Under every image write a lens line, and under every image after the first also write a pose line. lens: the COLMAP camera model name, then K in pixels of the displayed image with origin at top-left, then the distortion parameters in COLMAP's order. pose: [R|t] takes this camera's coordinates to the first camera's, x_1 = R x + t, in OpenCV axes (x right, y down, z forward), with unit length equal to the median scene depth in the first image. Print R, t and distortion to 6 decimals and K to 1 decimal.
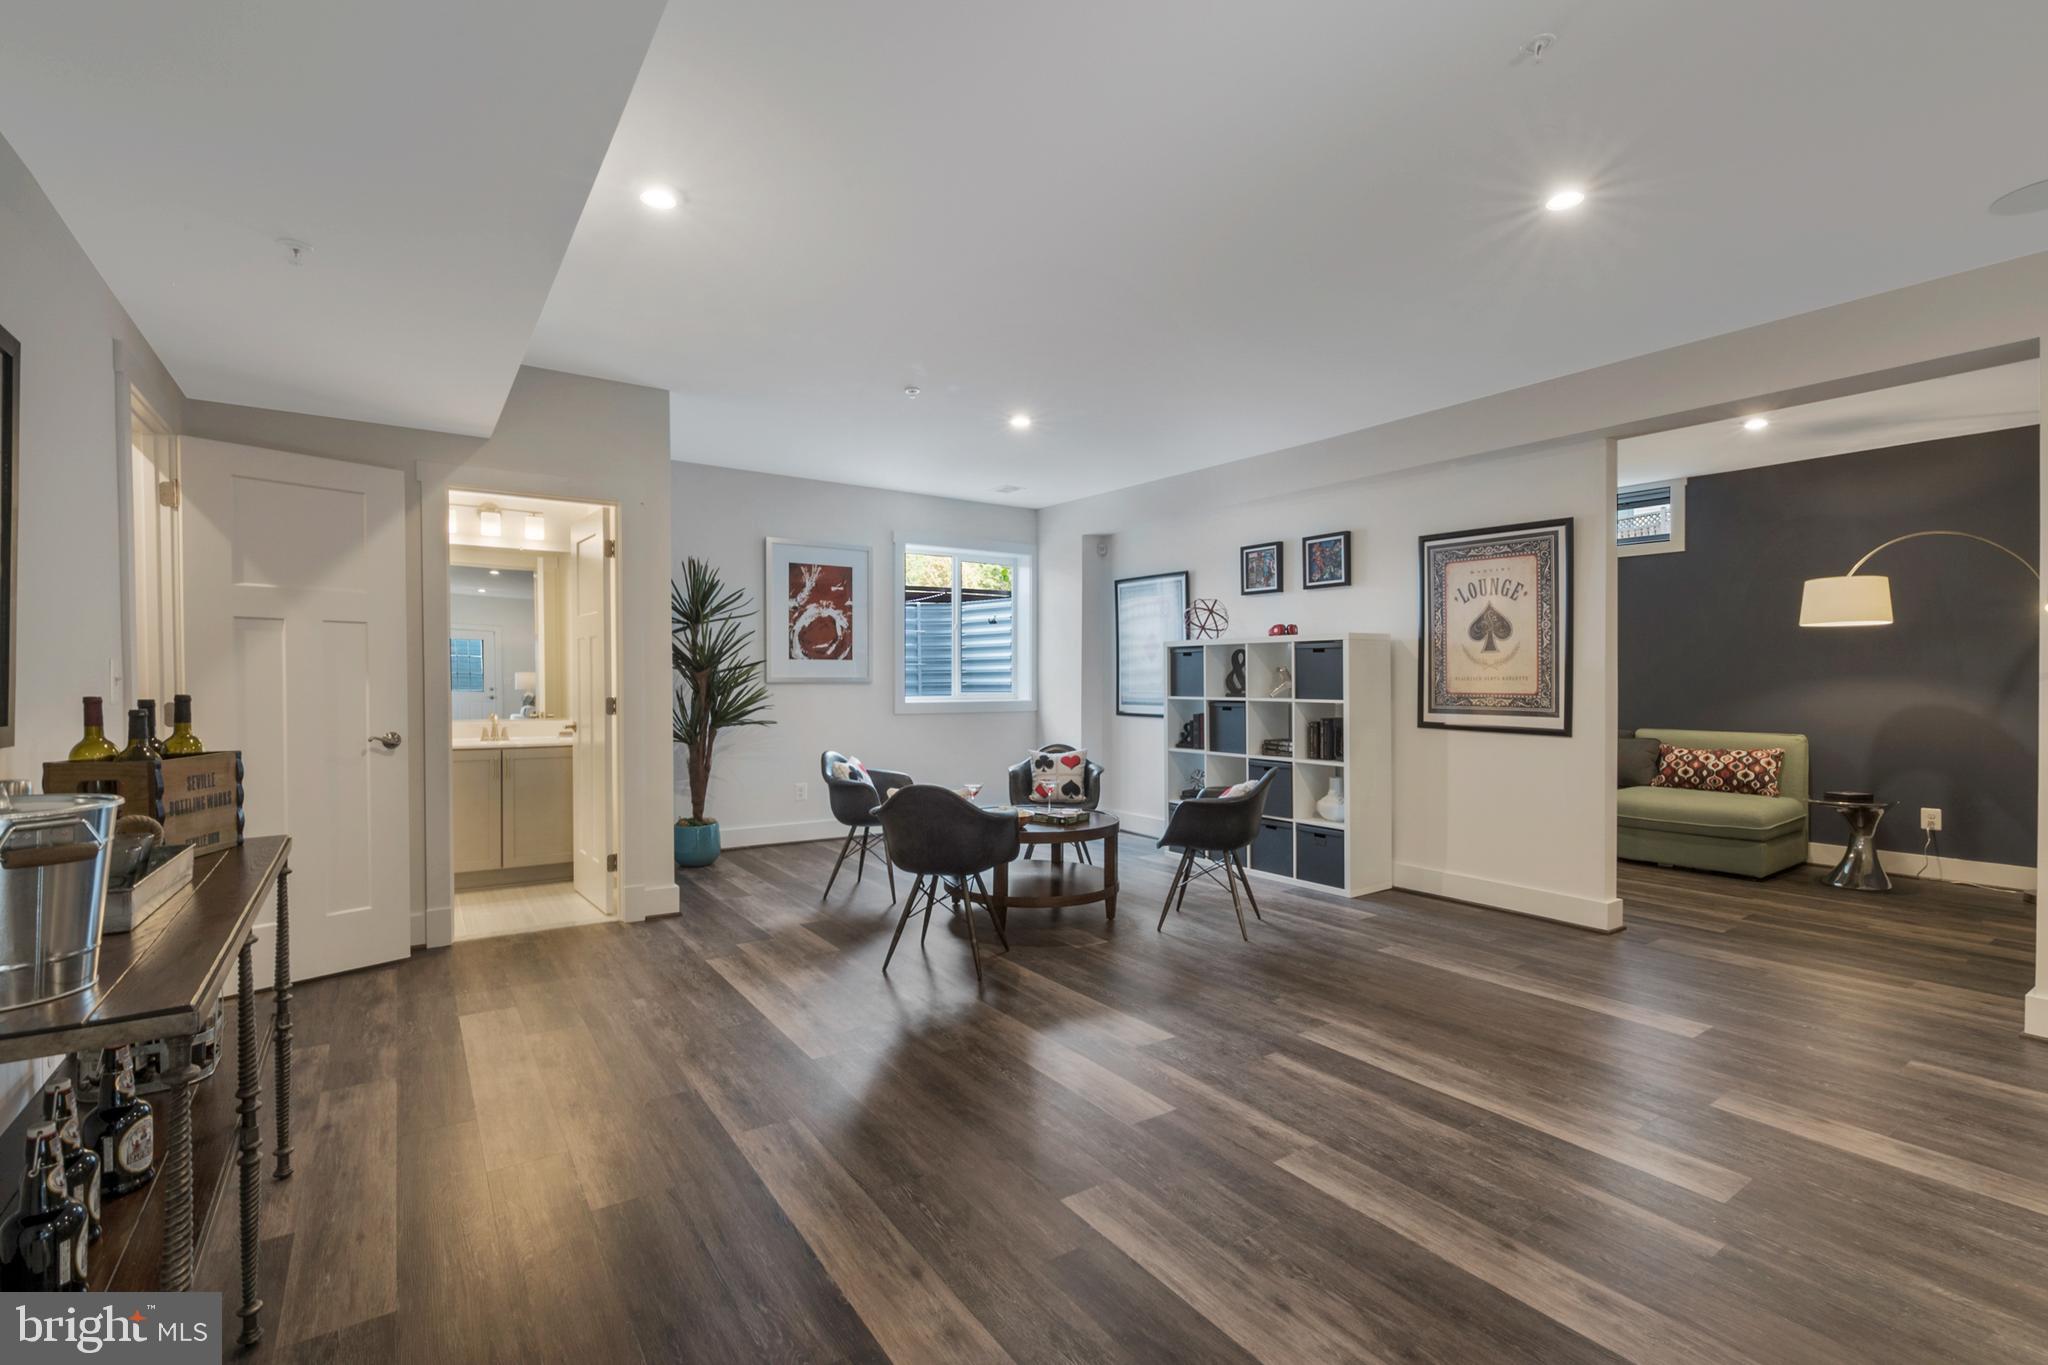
lens RADIAL K [[956.5, 0, 1024.0], [0, 956.5, 682.5], [0, 0, 1]] dist [0.032764, -0.031435]
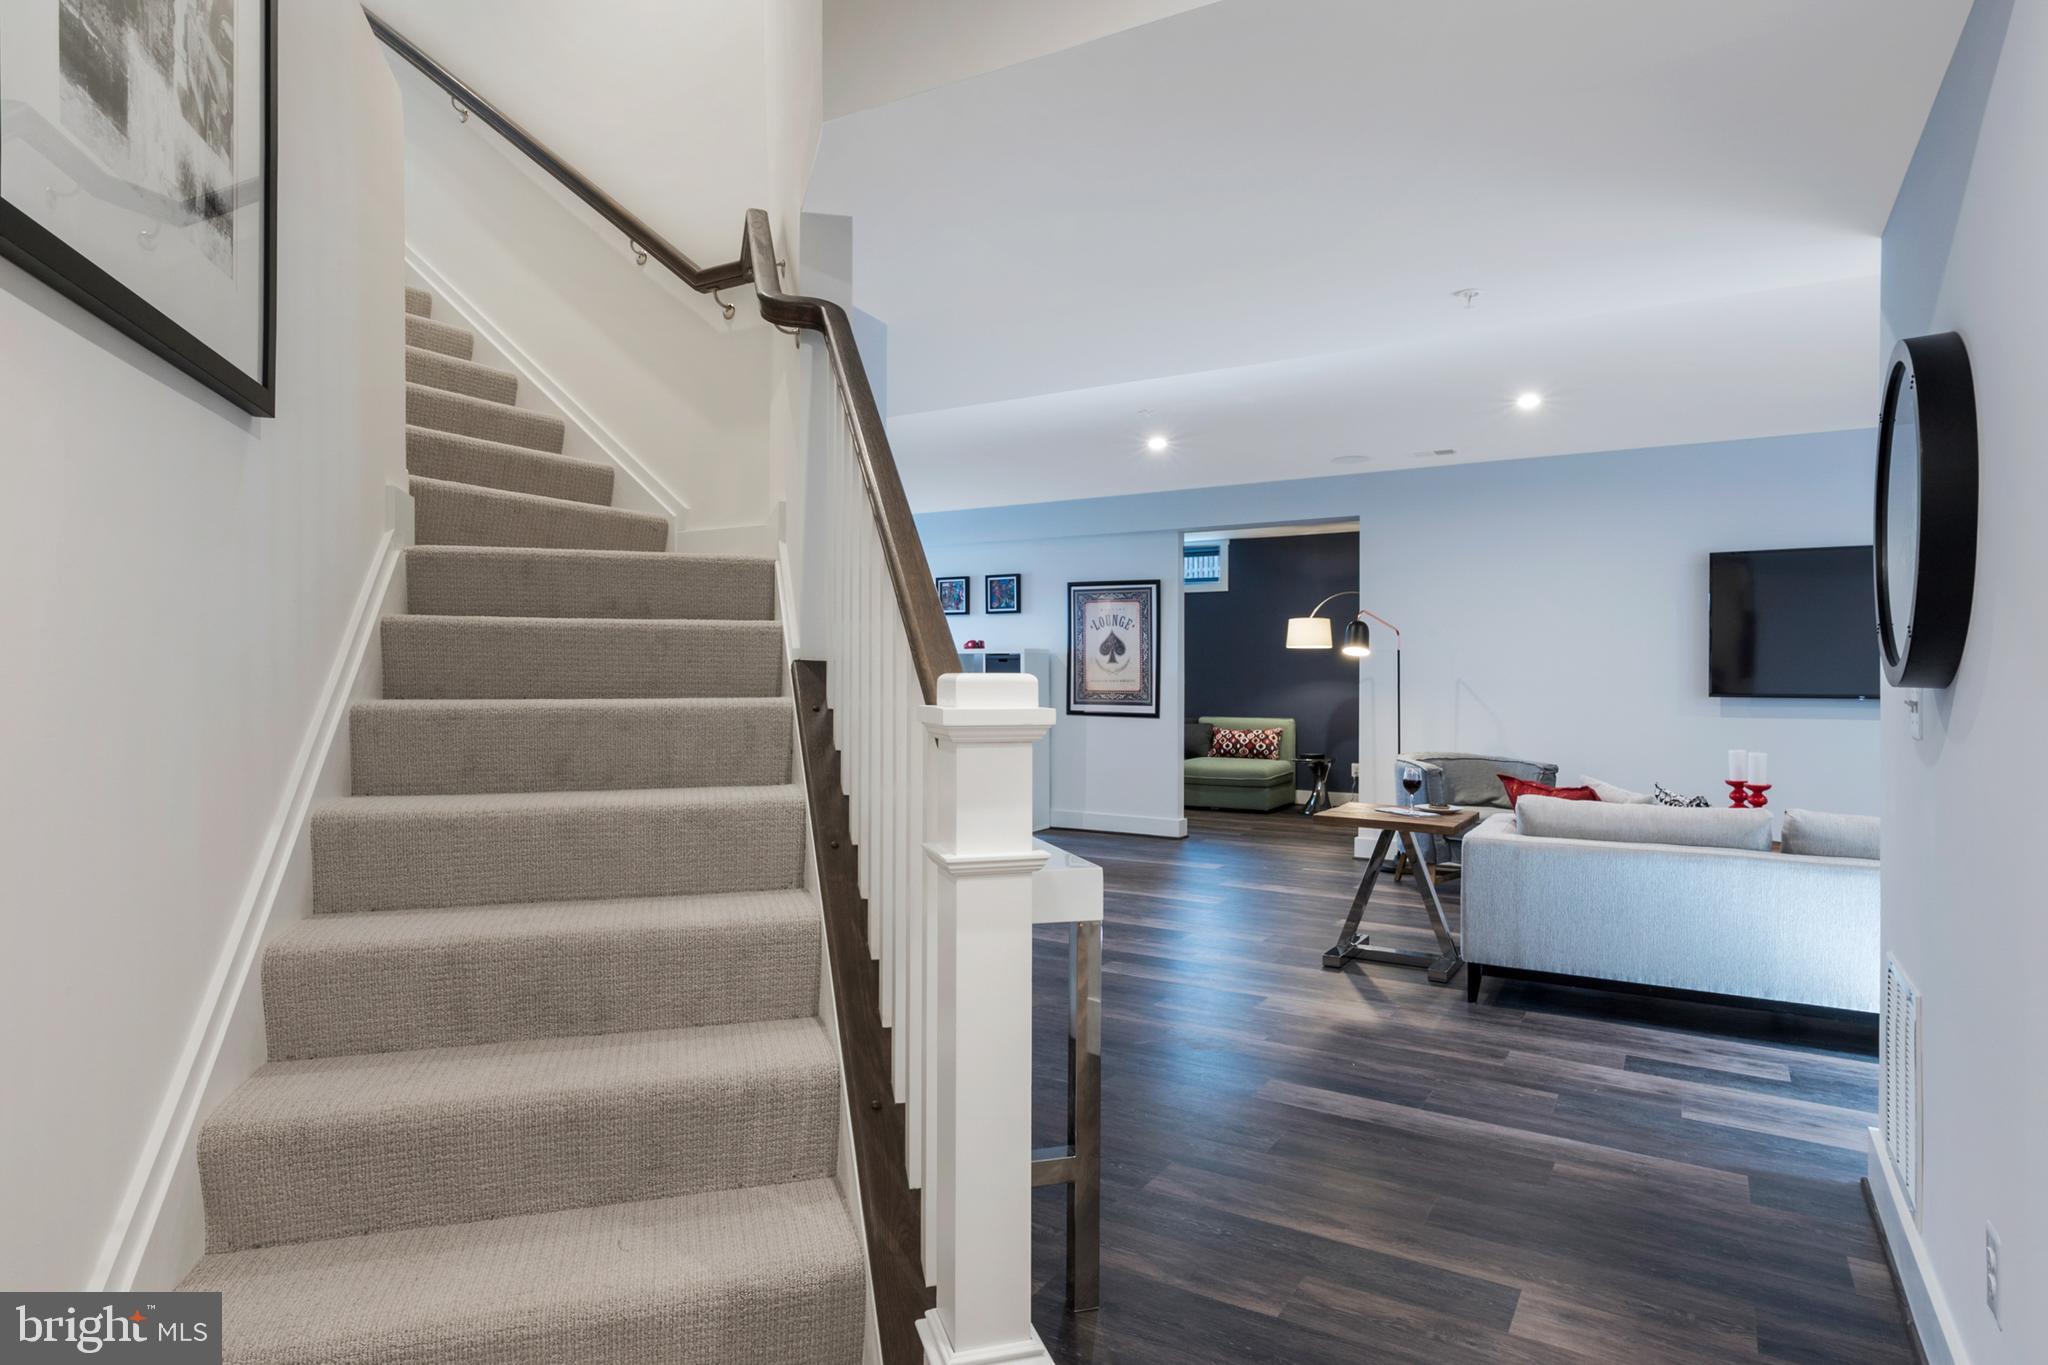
lens RADIAL K [[1129.7, 0, 1024.0], [0, 1129.7, 682.5], [0, 0, 1]] dist [0.001604, 0.000037]
pose [[0.920509, 0.001521, 0.390717, -0.304891], [-0.002001, 0.999998, 0.000821, -0.002590], [-0.390715, -0.001538, 0.920510, -0.524204]]
